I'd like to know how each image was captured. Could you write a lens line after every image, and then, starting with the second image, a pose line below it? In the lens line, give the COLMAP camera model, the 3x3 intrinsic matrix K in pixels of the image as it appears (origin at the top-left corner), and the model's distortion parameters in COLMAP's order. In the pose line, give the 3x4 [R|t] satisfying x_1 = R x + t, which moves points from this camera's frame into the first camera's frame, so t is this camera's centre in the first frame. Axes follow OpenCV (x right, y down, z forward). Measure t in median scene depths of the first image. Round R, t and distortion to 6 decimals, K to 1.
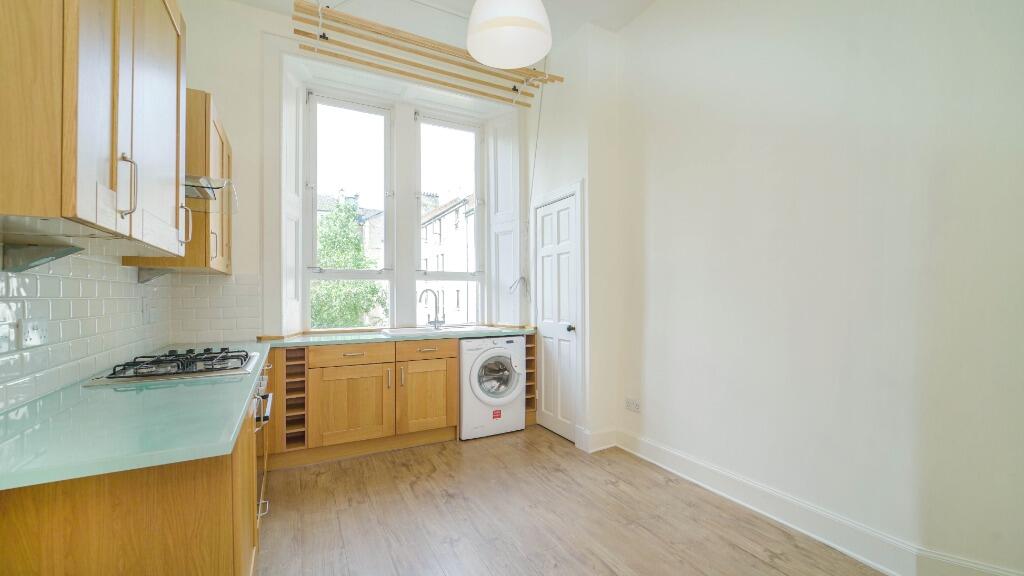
lens RADIAL K [[418.6, 0, 517.1], [0, 418.6, 292.5], [0, 0, 1]] dist [-0.000303, -0.000715]
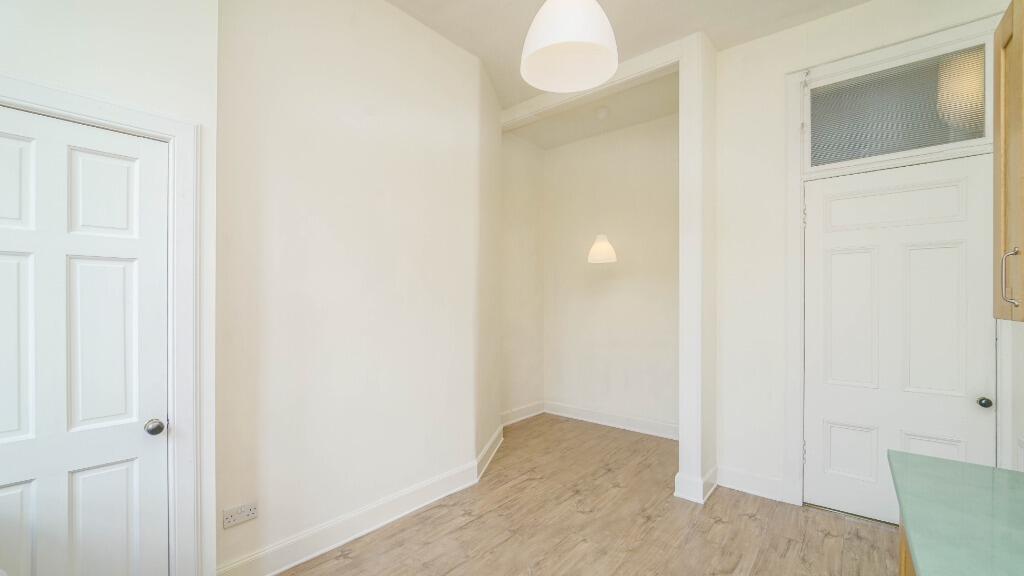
lens RADIAL K [[418.6, 0, 509.2], [0, 418.6, 306.2], [0, 0, 1]] dist [-0.000303, -0.000715]
pose [[-0.368874, -0.005354, 0.929464, -0.437782], [-0.004568, 0.999982, 0.003947, -0.051127], [-0.929468, -0.002790, -0.368892, 0.798572]]
